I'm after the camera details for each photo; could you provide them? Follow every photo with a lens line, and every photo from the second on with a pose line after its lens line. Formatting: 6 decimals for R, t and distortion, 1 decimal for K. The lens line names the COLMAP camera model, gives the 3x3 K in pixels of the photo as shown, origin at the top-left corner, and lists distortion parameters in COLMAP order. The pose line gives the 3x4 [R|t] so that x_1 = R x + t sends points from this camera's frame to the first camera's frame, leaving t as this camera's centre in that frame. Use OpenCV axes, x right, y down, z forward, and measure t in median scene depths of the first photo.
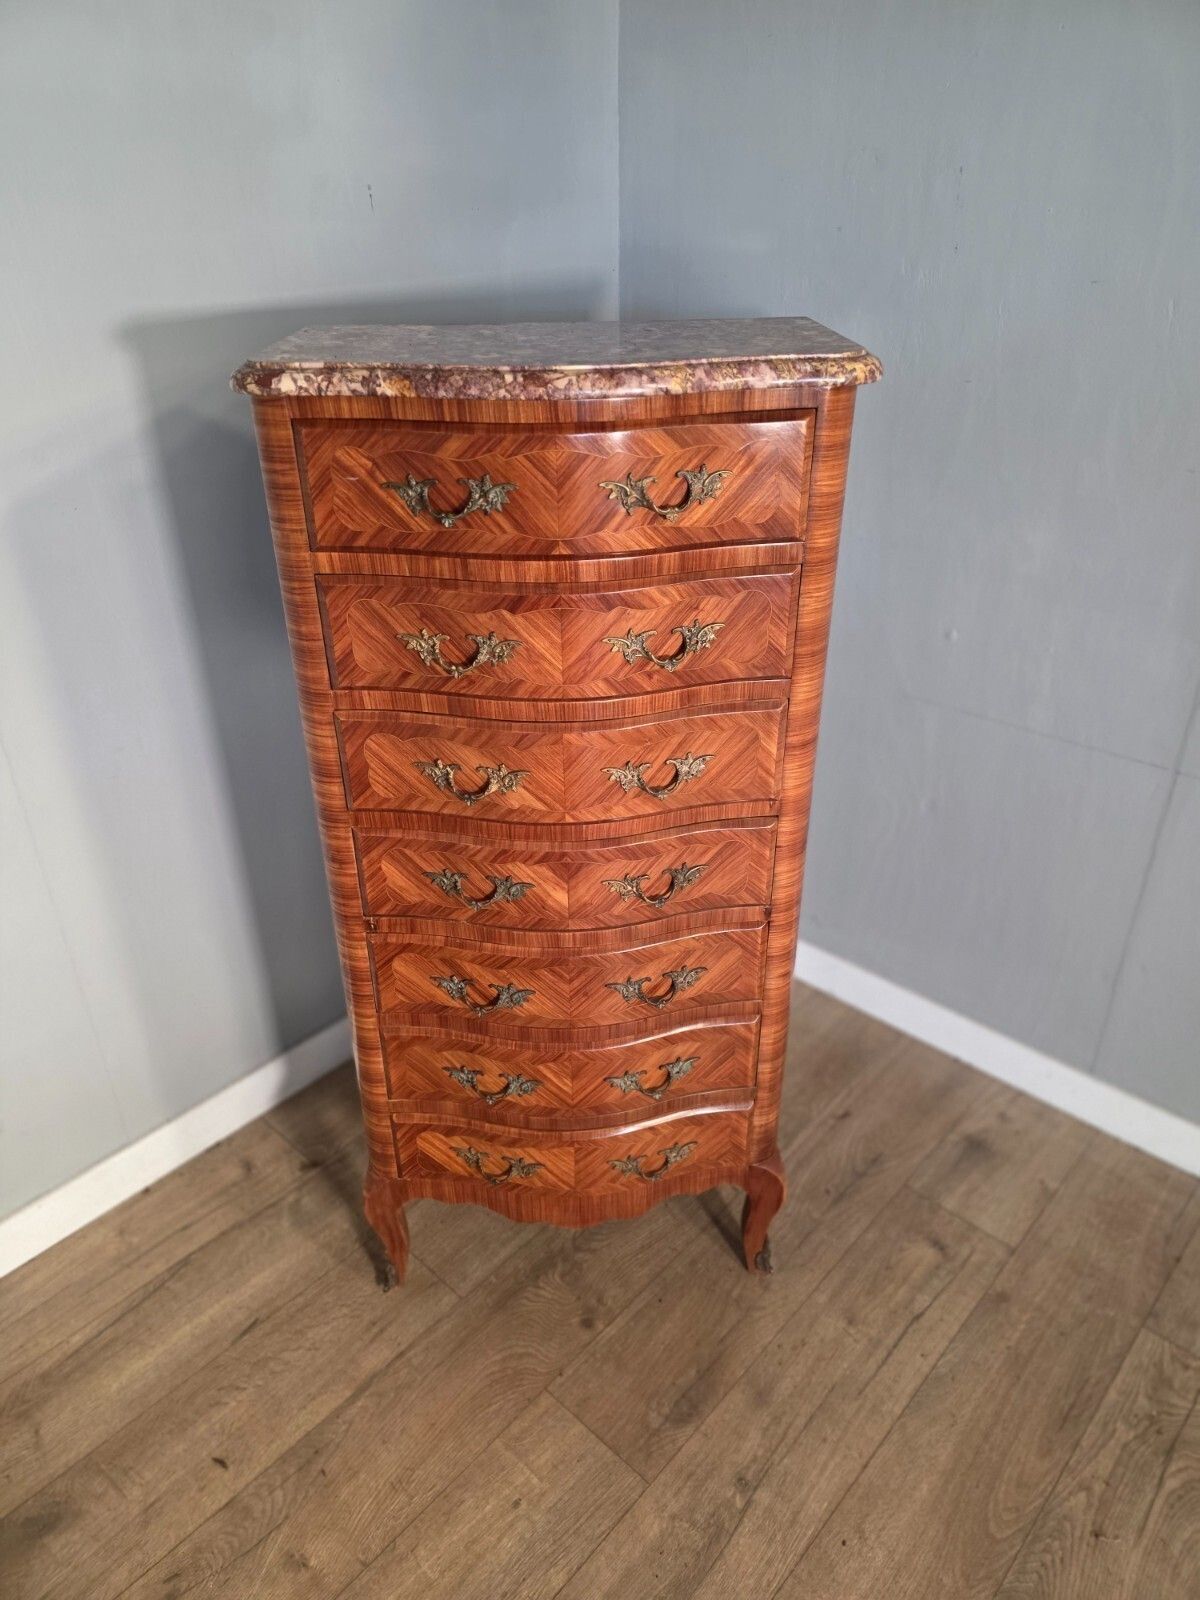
lens RADIAL K [[1075.3, 0, 598.9], [0, 1075.3, 811.2], [0, 0, 1]] dist [0.072052, -0.072957]
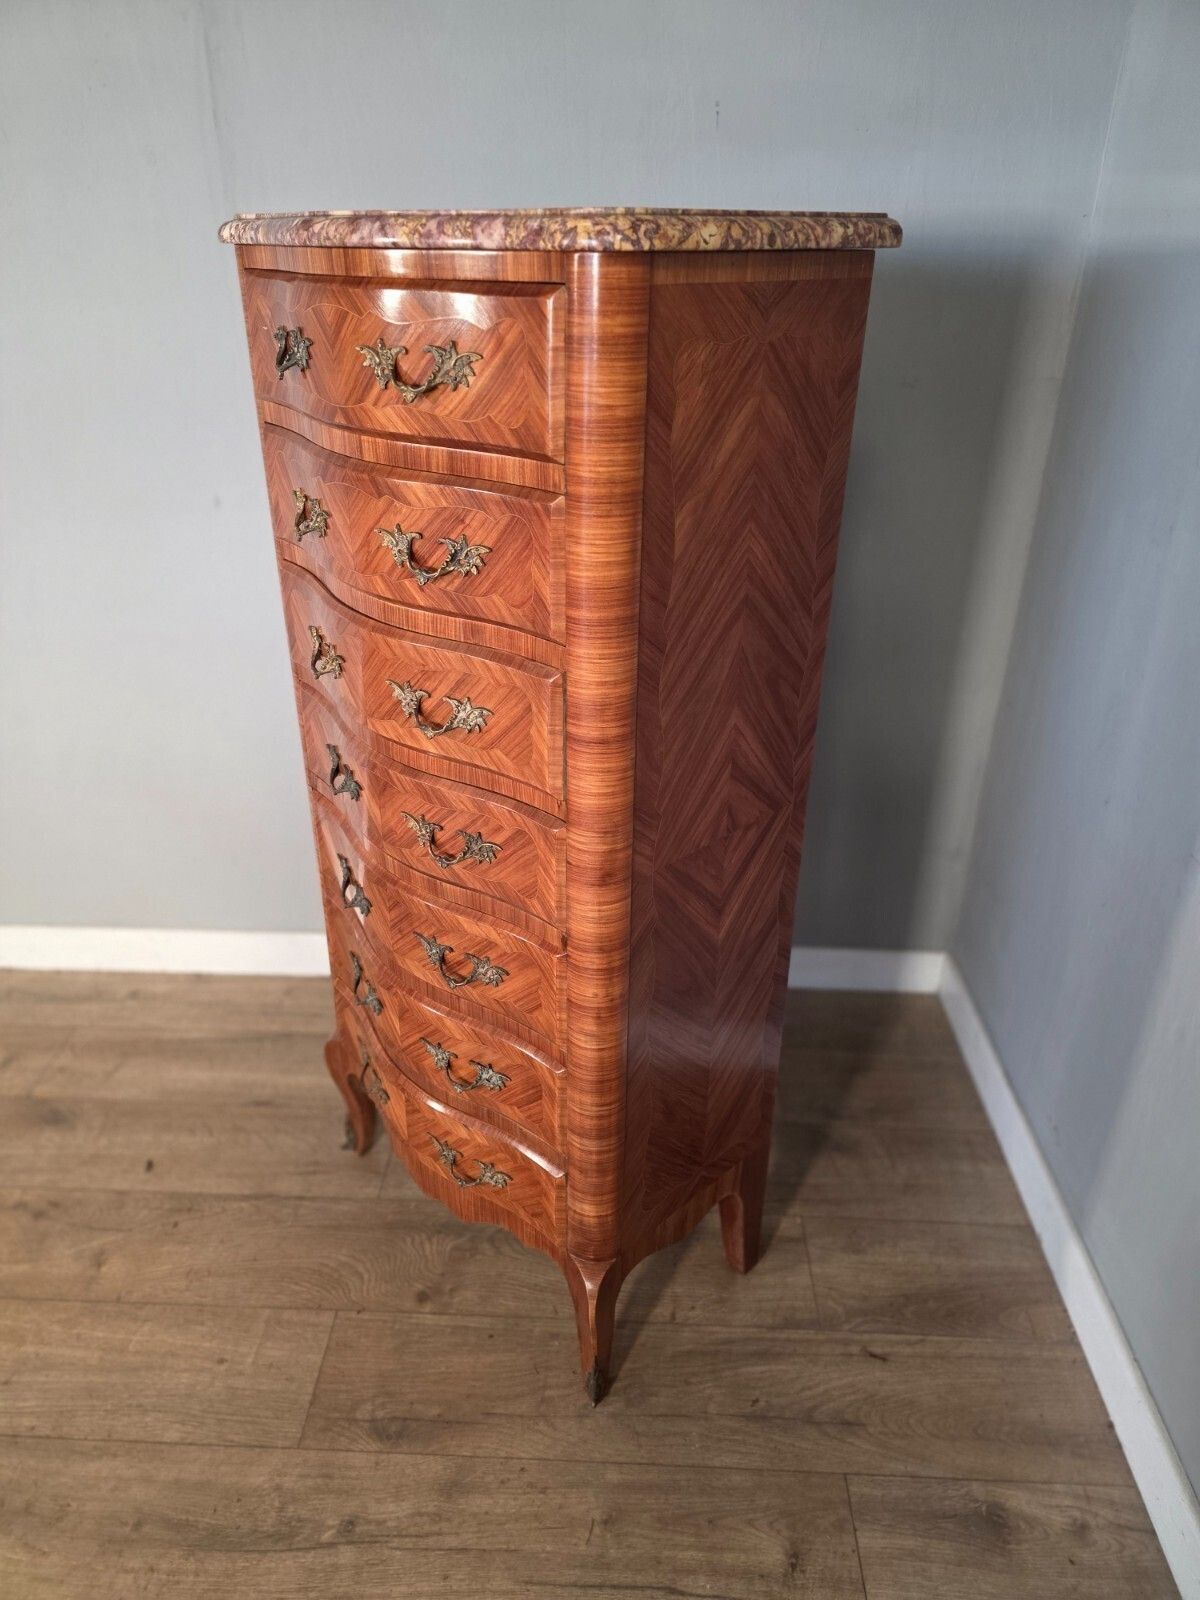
lens RADIAL K [[1076.5, 0, 590.8], [0, 1076.5, 810.2], [0, 0, 1]] dist [0.066767, -0.066760]
pose [[0.651222, 0.369797, -0.662692, 0.688066], [-0.389915, 0.912208, 0.125867, -0.109137], [0.651058, 0.176426, 0.738239, 0.408608]]
